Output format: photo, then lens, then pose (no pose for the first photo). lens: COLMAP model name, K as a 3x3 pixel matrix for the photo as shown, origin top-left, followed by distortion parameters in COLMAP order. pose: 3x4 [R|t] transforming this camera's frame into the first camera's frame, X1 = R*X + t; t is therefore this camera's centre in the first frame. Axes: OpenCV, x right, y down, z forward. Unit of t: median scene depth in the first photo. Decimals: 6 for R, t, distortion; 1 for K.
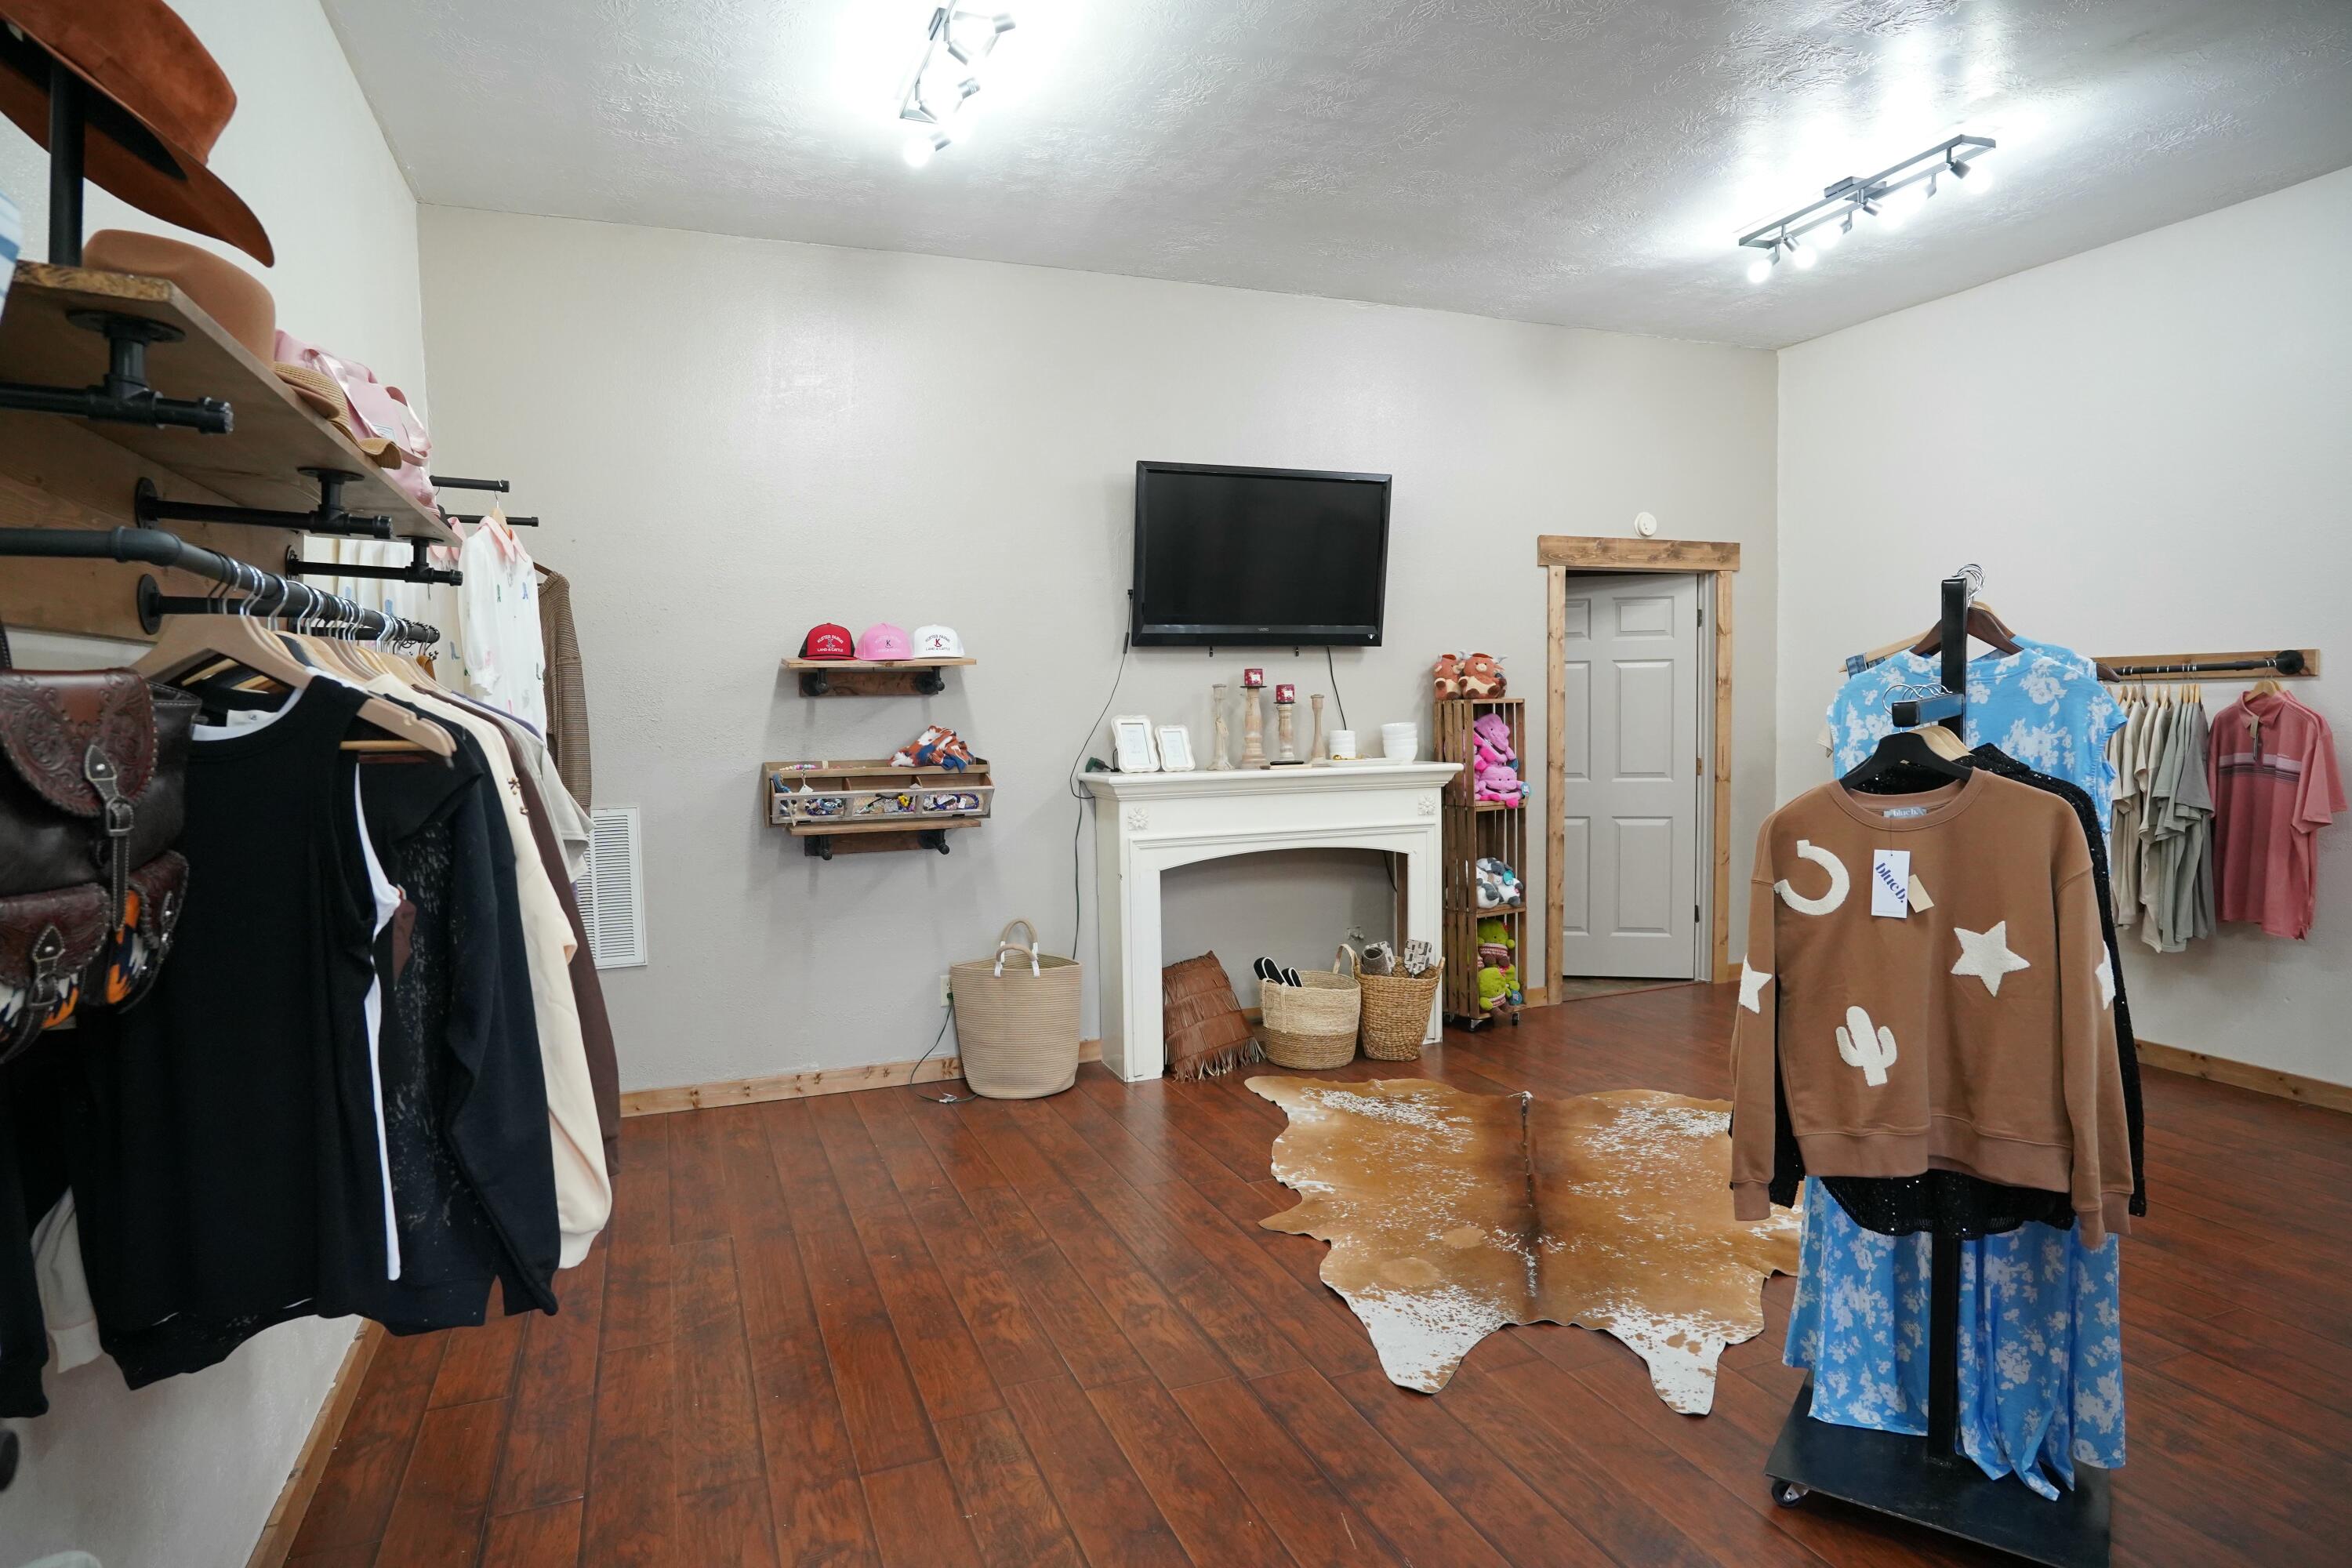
lens RADIAL K [[1297.7, 0, 1179.3], [0, 1297.7, 784.1], [0, 0, 1]] dist [-0.044247, 0.027807]
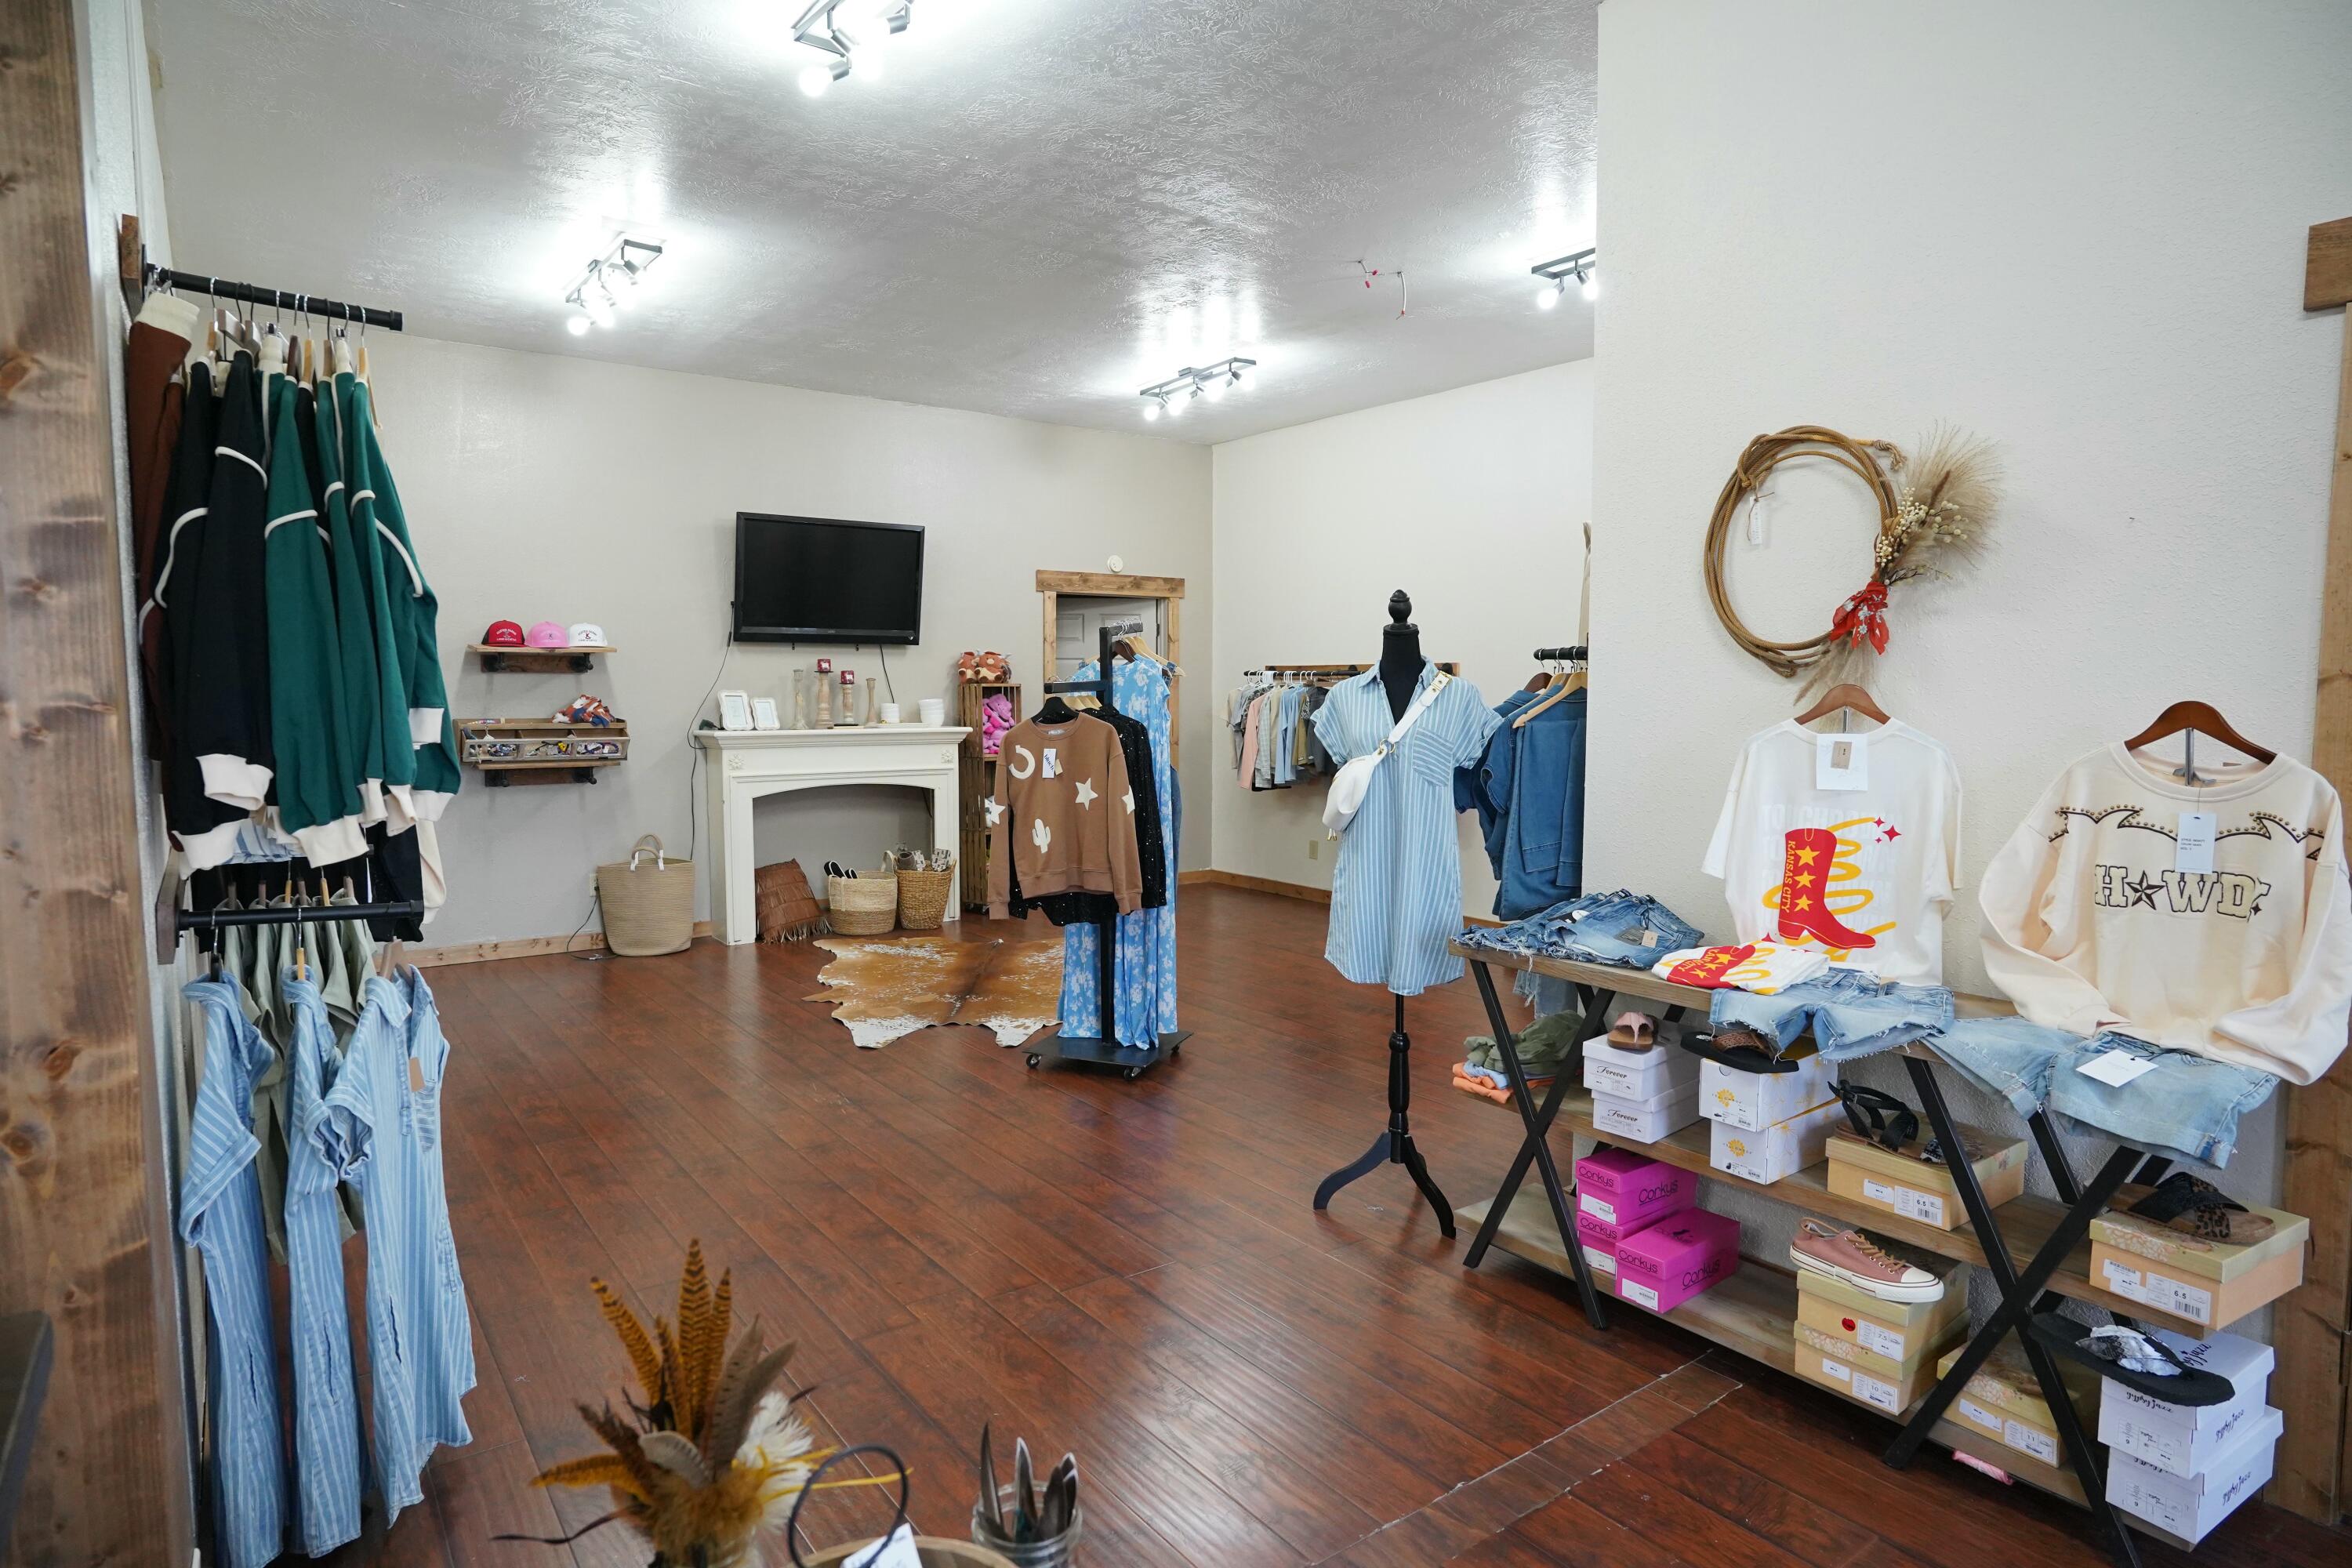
lens RADIAL K [[1297.7, 0, 1179.3], [0, 1297.7, 784.1], [0, 0, 1]] dist [-0.044247, 0.027807]
pose [[0.966268, 0.000072, 0.257539, 0.073048], [-0.002508, 0.999955, 0.009132, 0.036662], [-0.257527, -0.009469, 0.966225, -0.505227]]
